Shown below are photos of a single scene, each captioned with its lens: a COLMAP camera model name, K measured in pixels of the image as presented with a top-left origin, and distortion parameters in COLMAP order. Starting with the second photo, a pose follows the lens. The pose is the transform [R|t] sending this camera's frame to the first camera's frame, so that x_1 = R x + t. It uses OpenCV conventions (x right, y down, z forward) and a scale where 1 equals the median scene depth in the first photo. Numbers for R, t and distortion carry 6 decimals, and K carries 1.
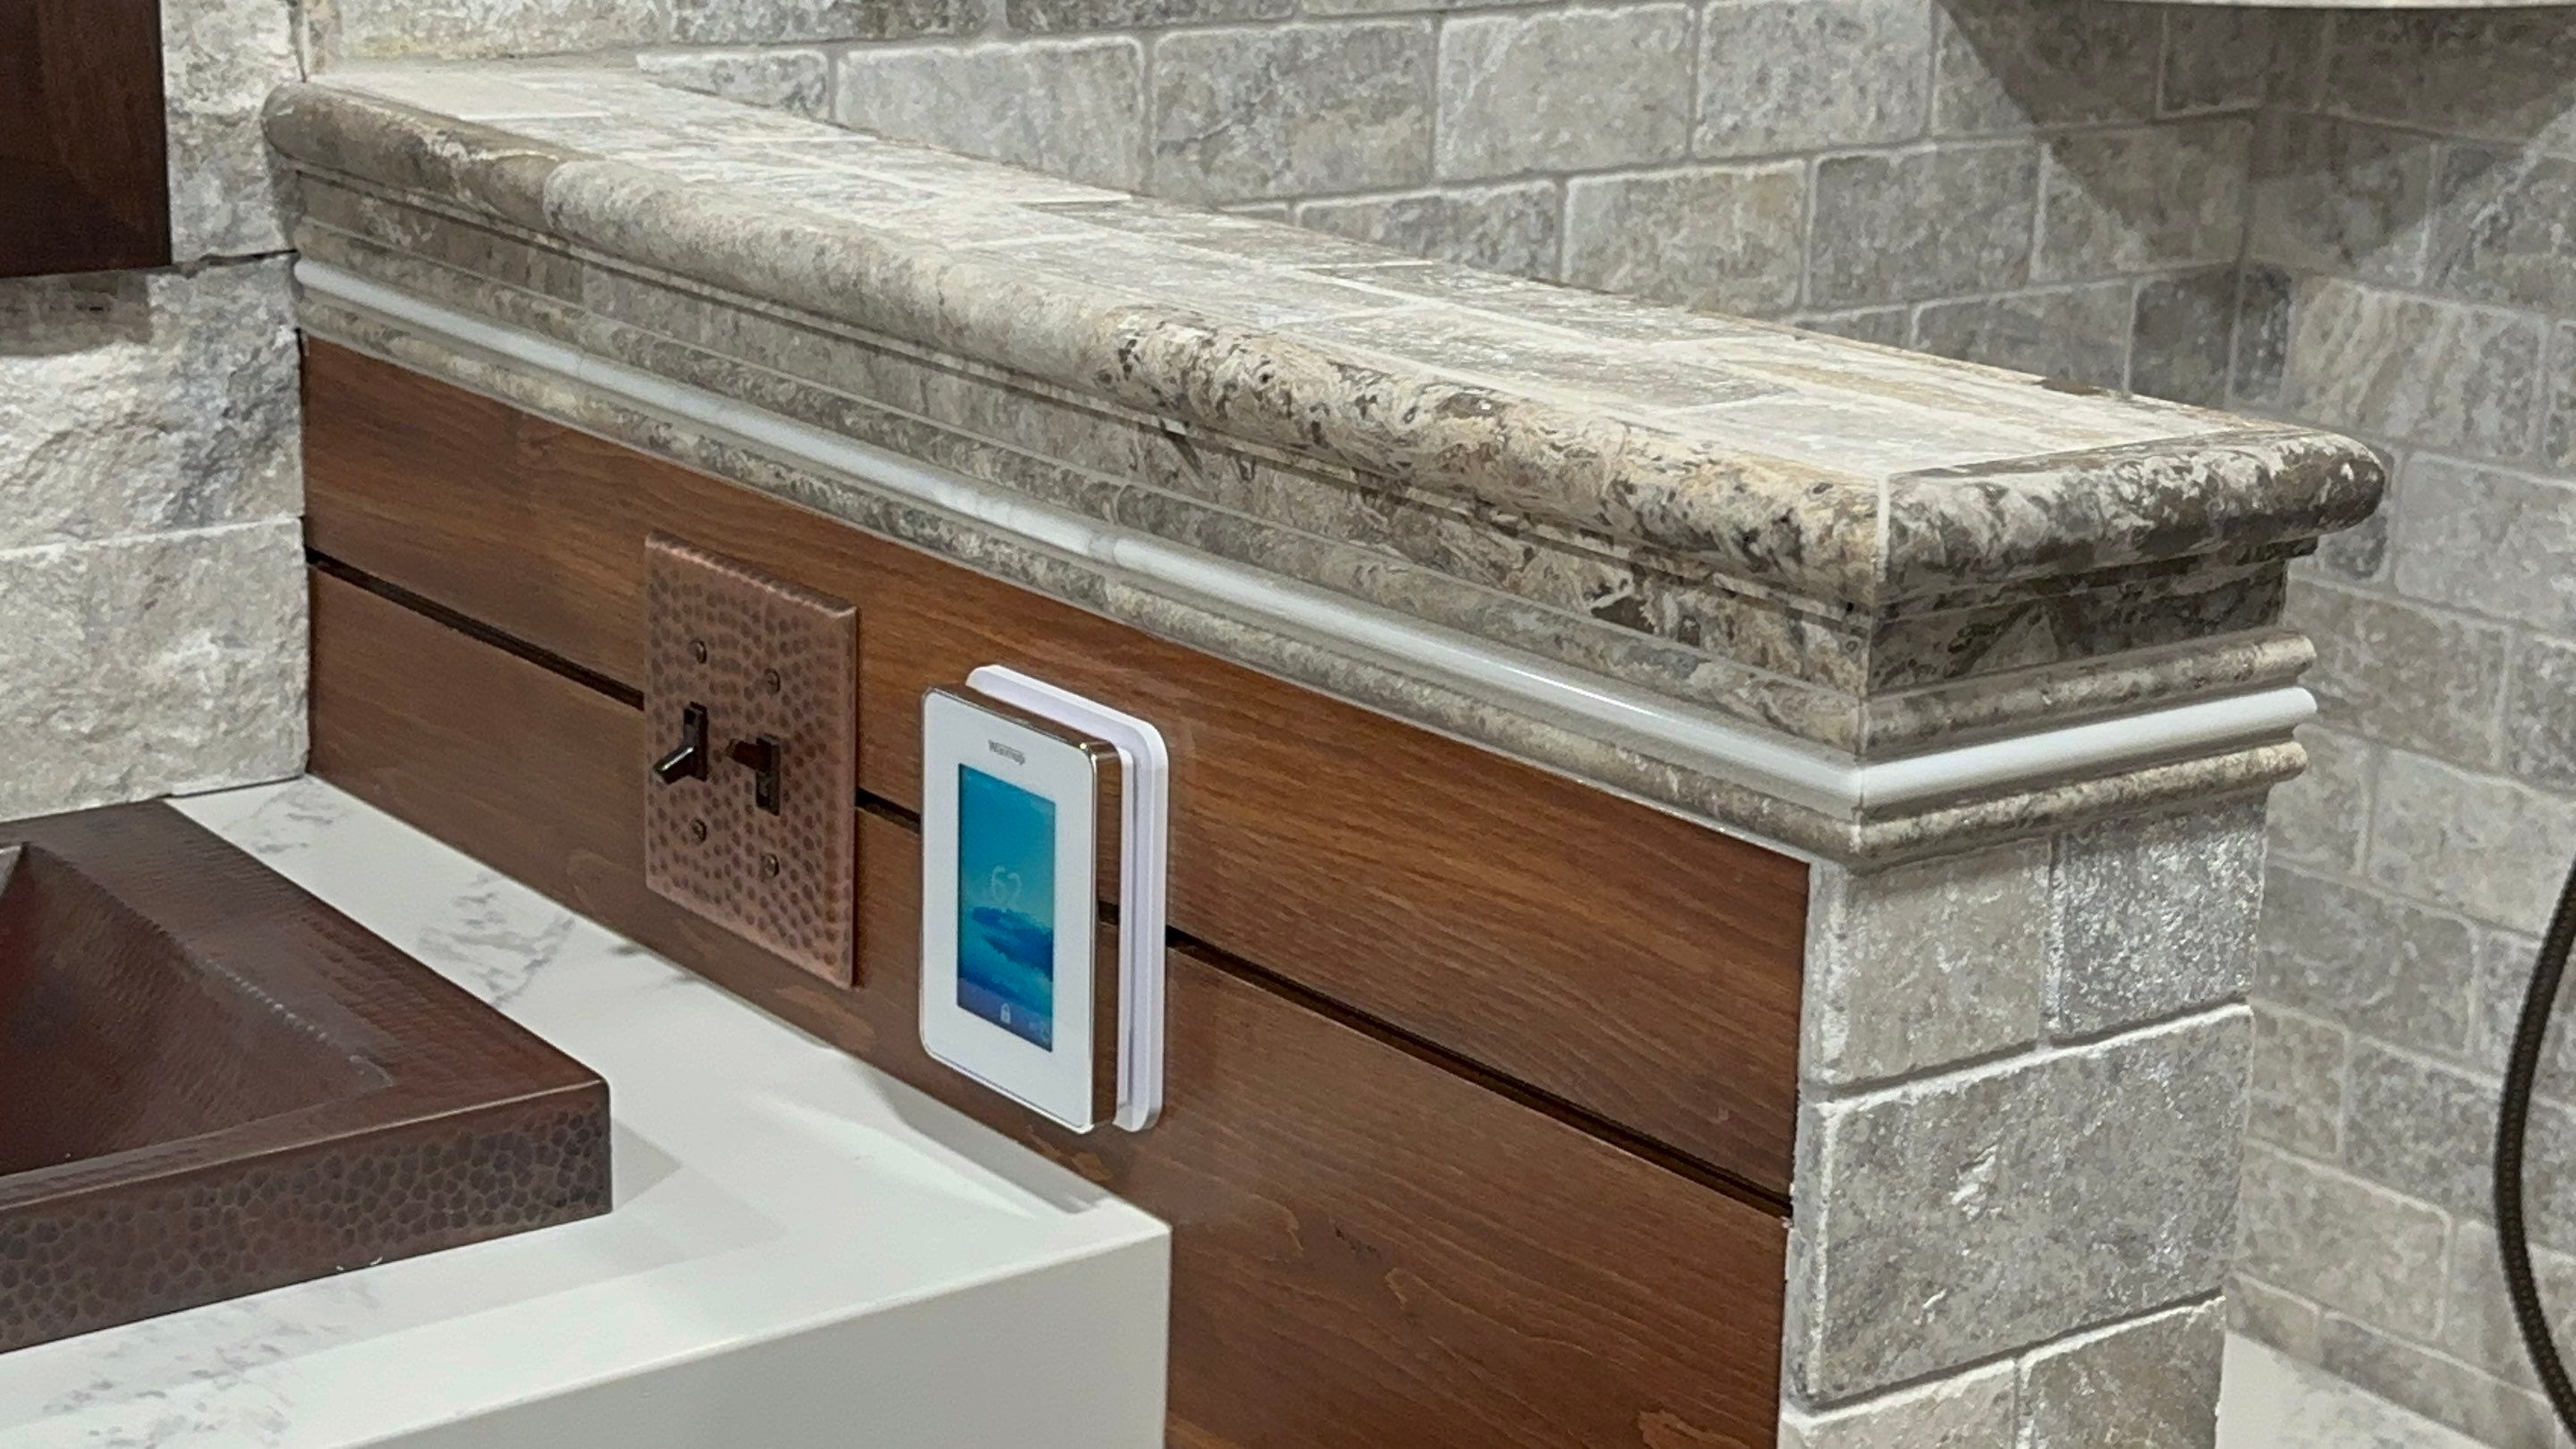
lens RADIAL K [[4251.4, 0, 1280.8], [0, 4251.4, 735.9], [0, 0, 1]] dist [0.143022, 0.000000]
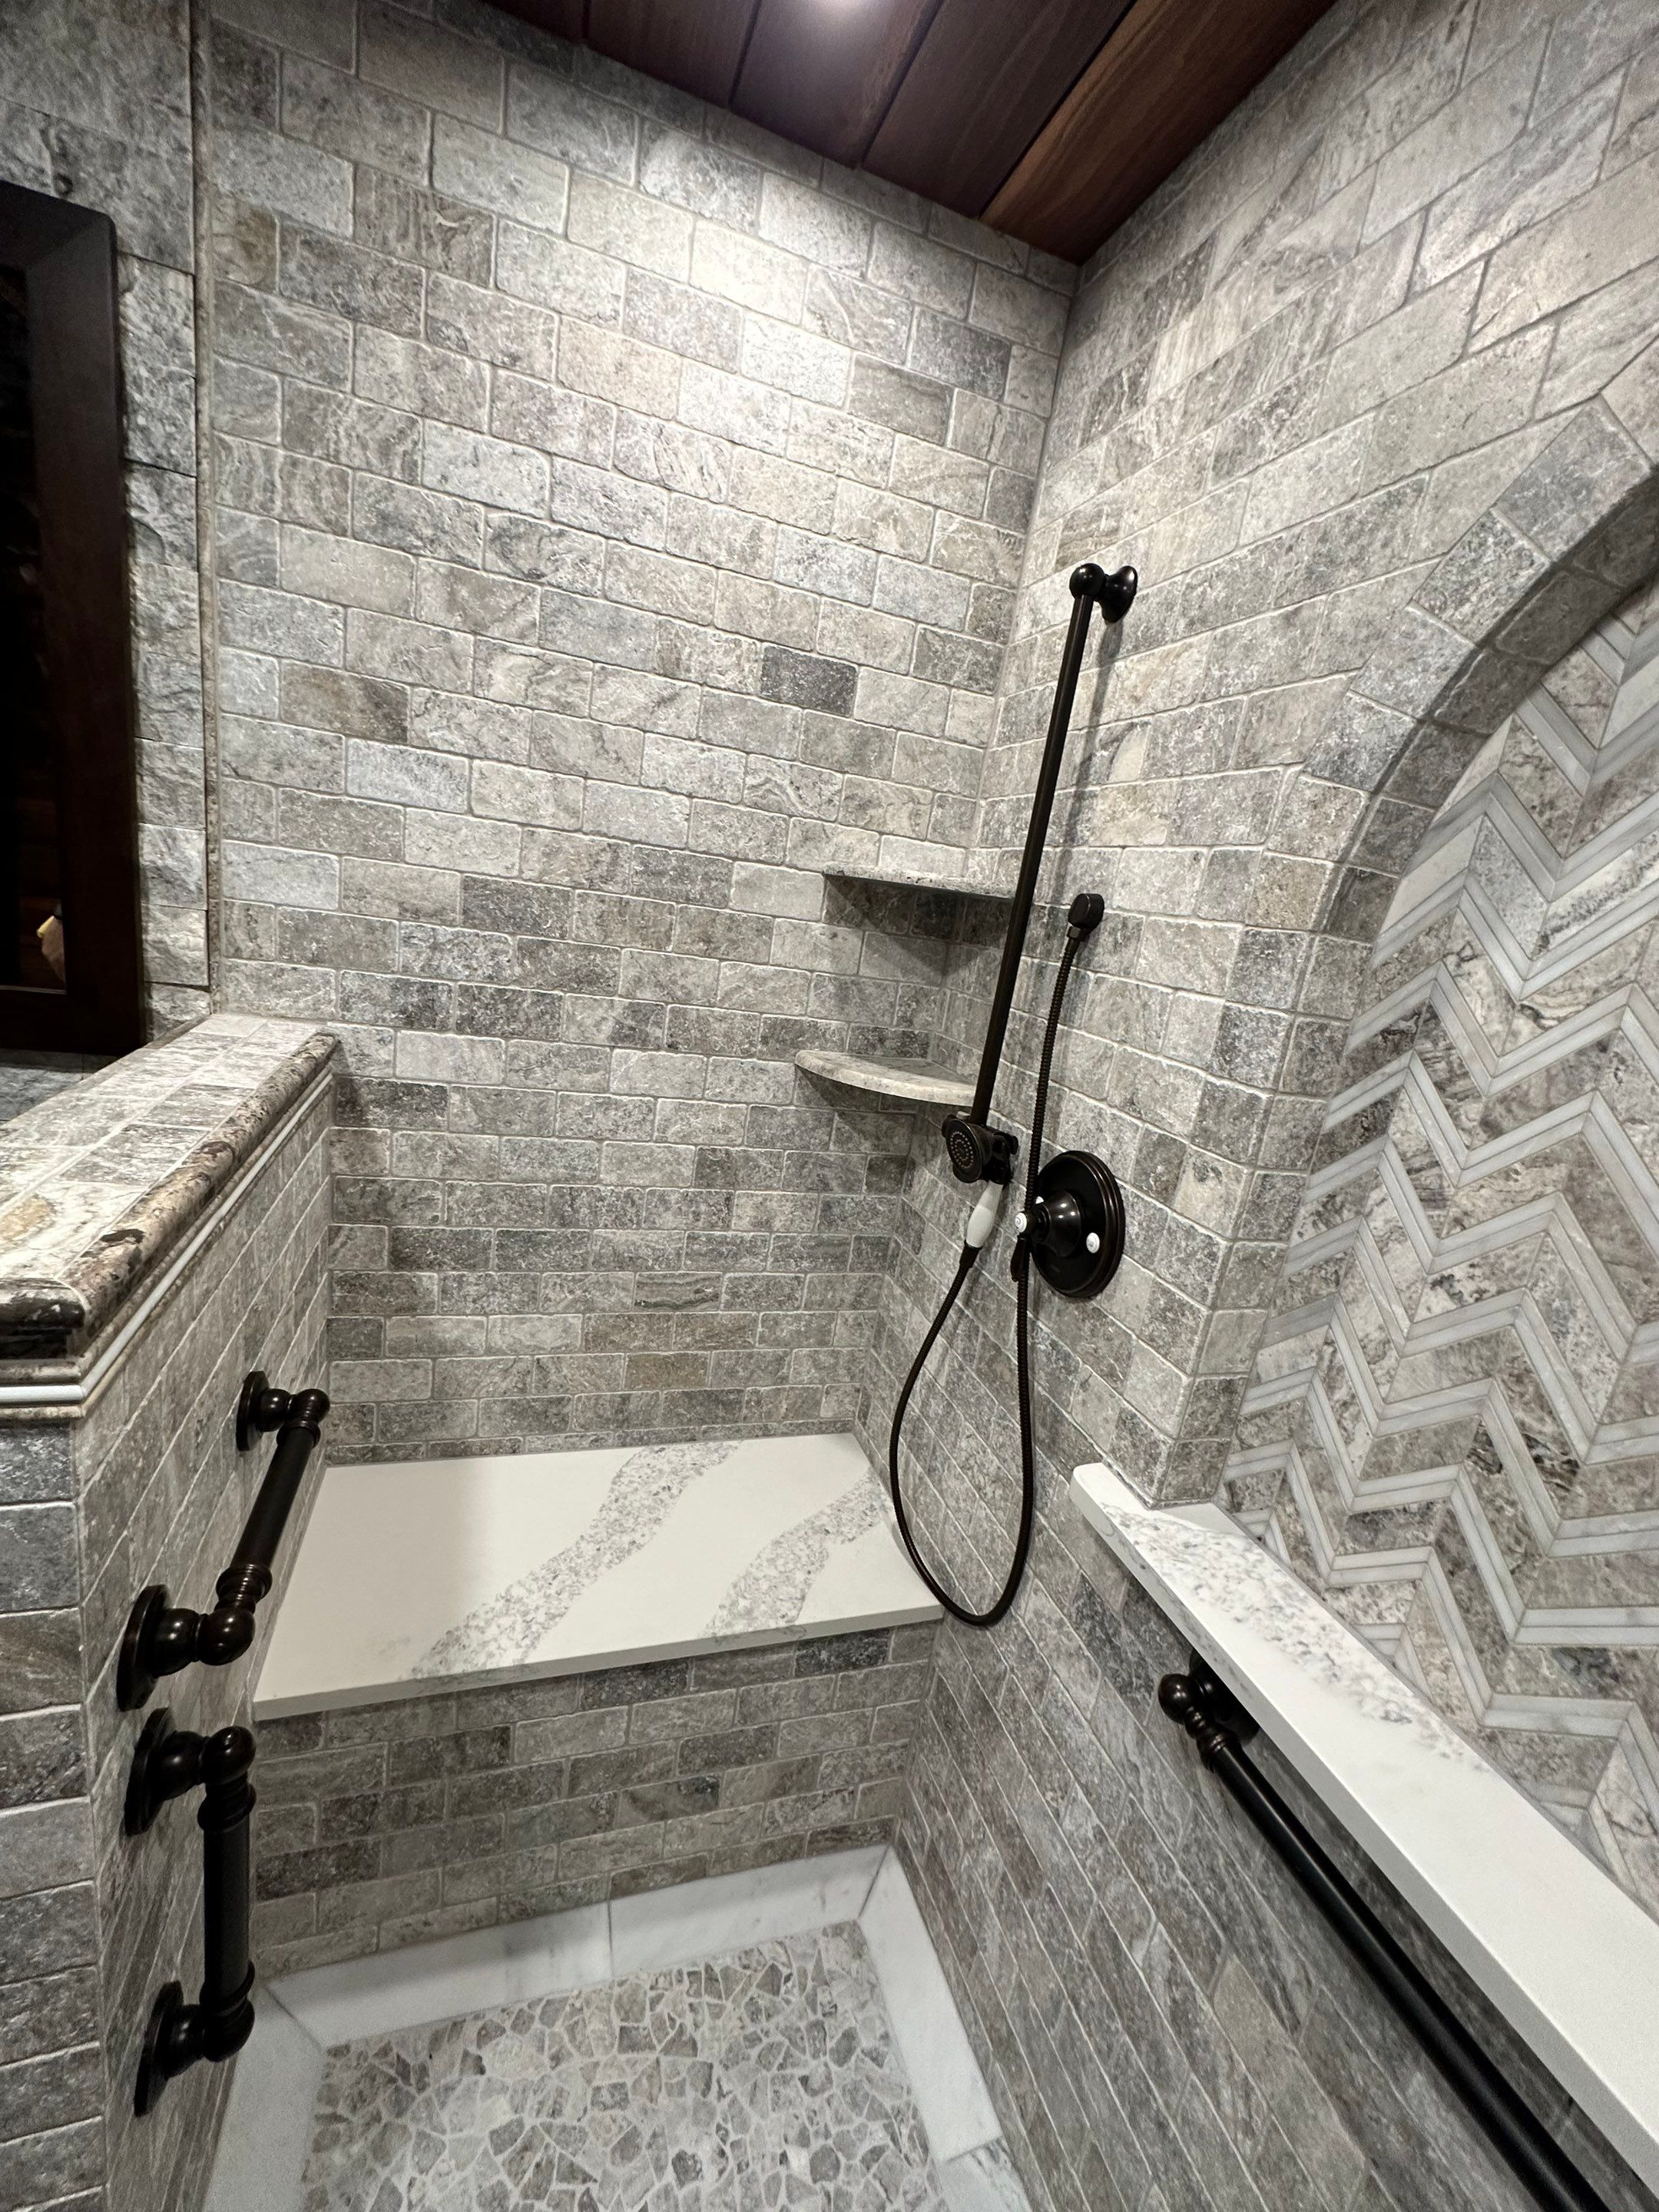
lens RADIAL K [[880.4, 0, 831.1], [0, 880.4, 1105.8], [0, 0, 1]] dist [-0.002852, 0.000666]
pose [[0.942371, 0.187351, -0.277194, 0.571798], [-0.204996, 0.978107, -0.035836, -0.180127], [0.264411, 0.090595, 0.960145, 0.476551]]
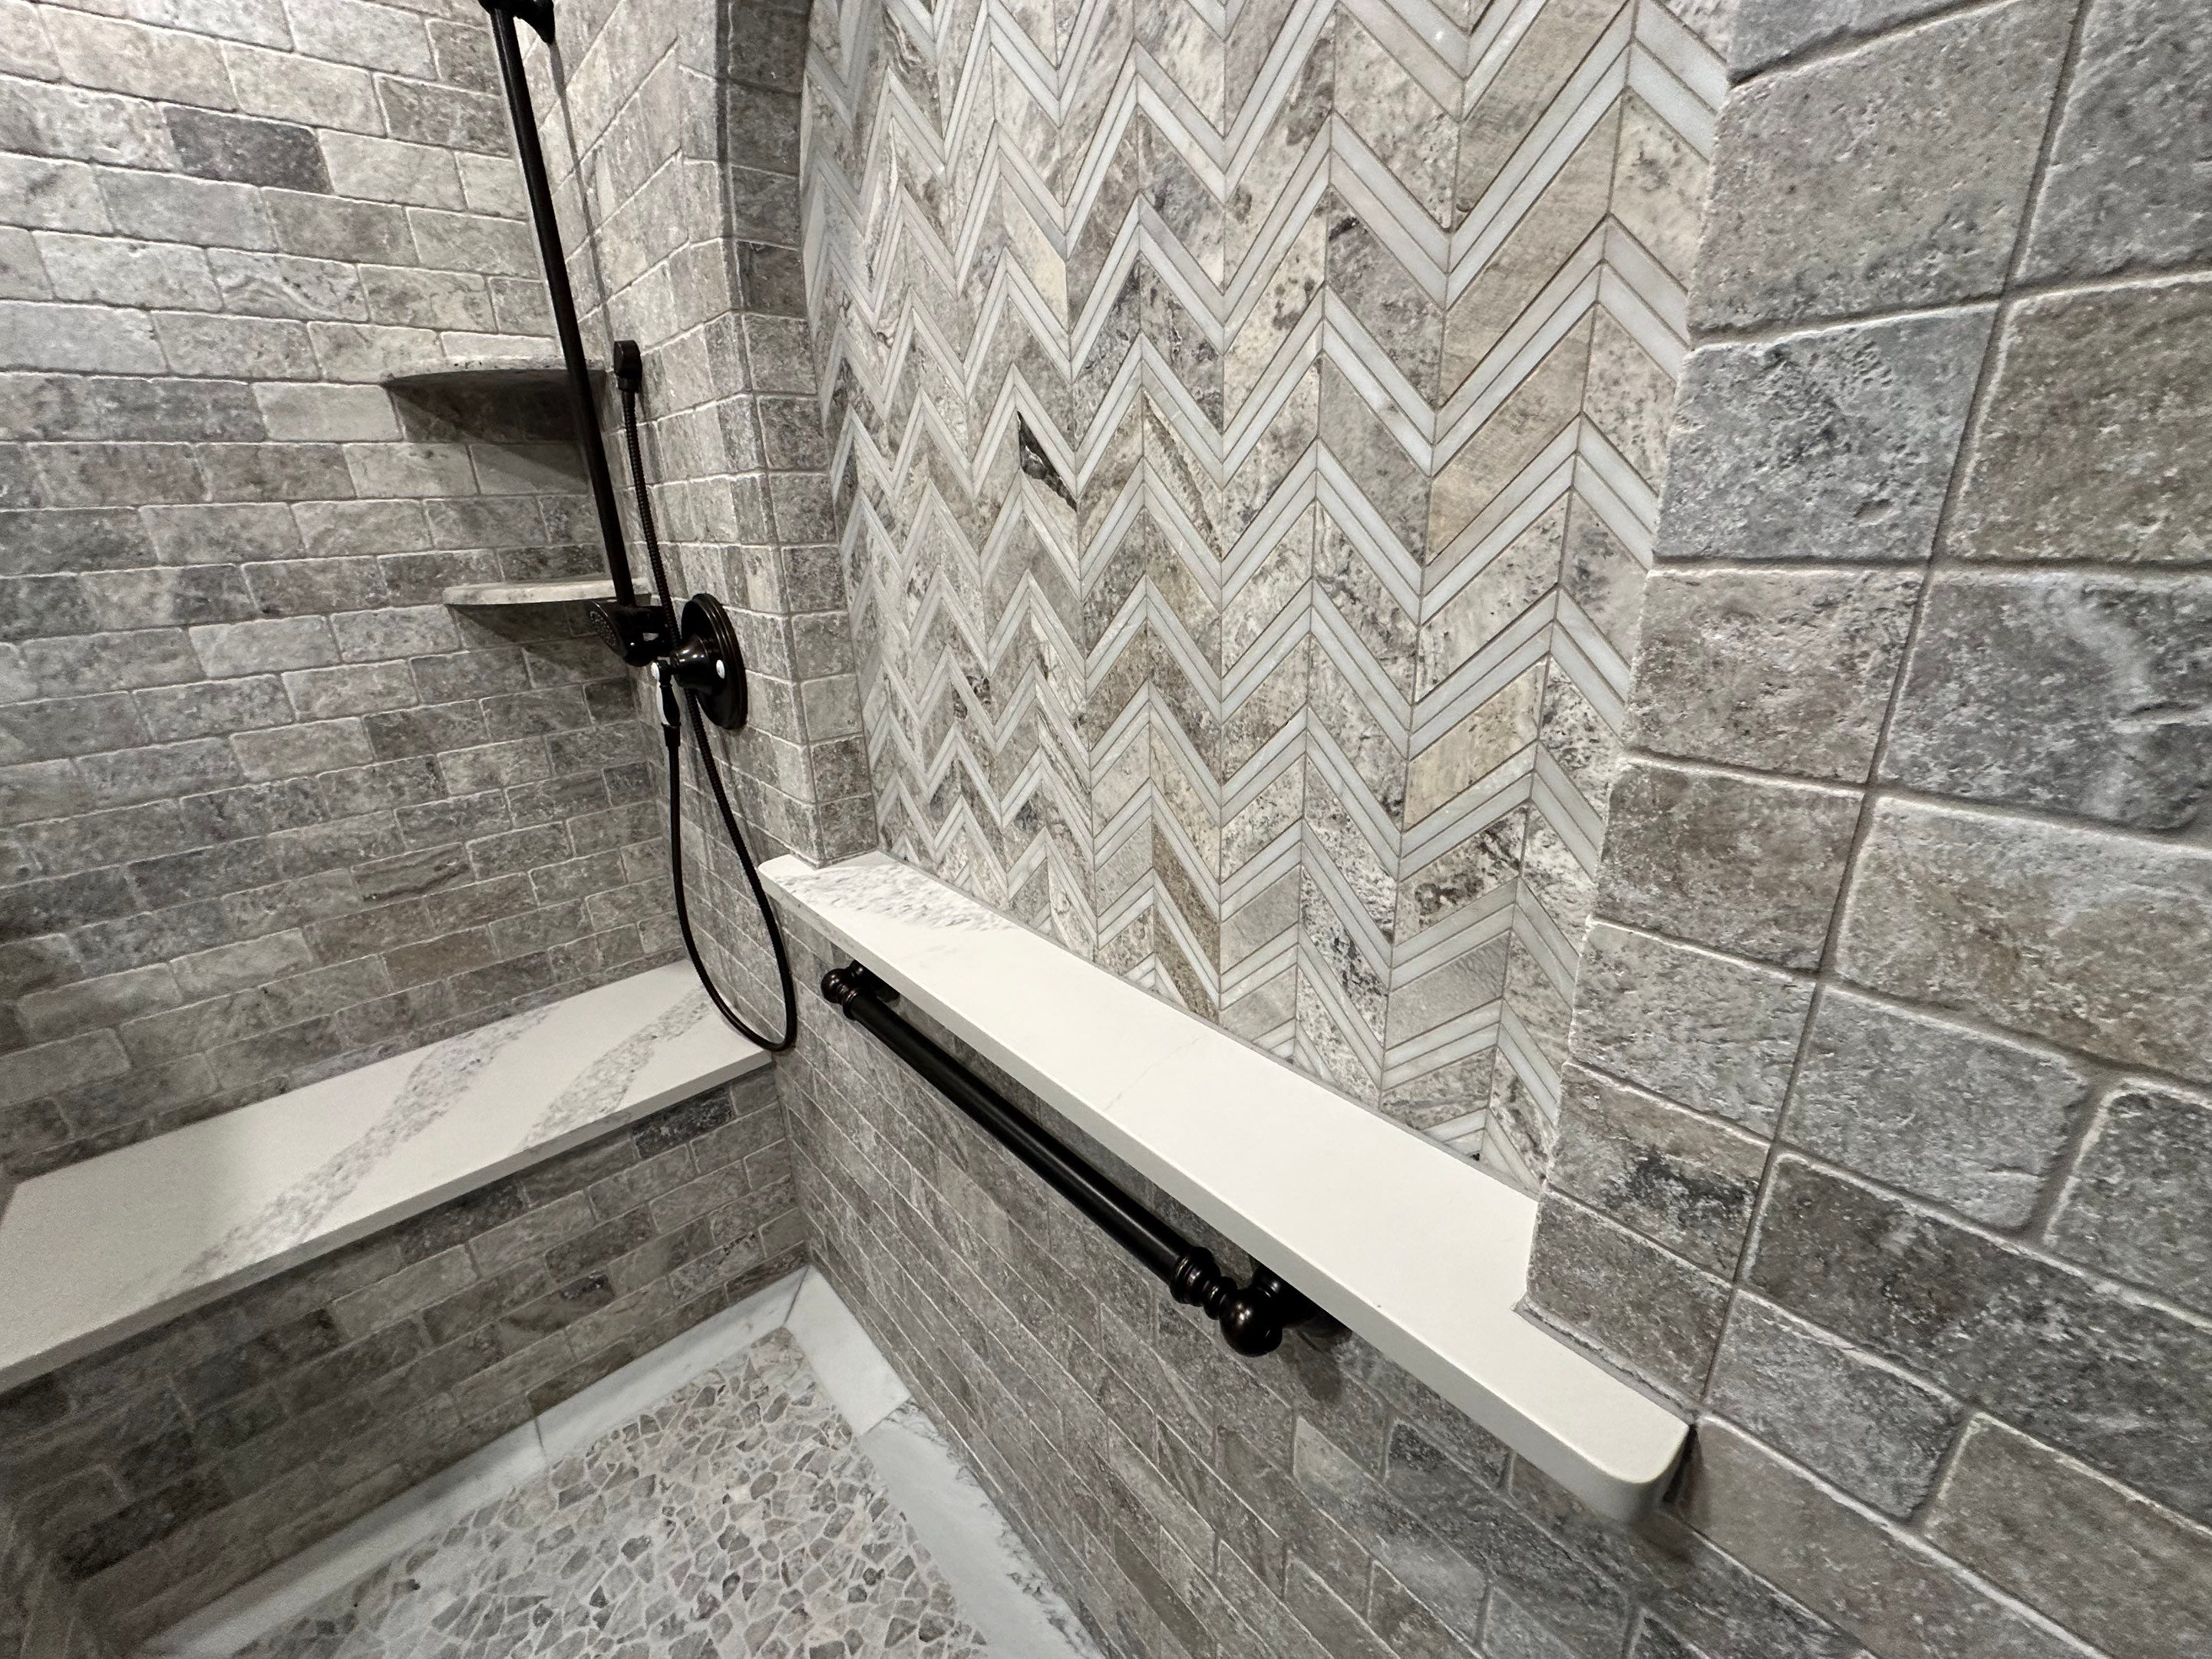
lens RADIAL K [[880.3, 0, 1106.9], [0, 880.3, 828.5], [0, 0, 1]] dist [-0.002852, 0.000666]
pose [[0.994891, -0.086272, 0.052434, 0.903173], [0.081356, 0.992650, 0.089593, -0.032768], [-0.059778, -0.084870, 0.994597, 0.416806]]
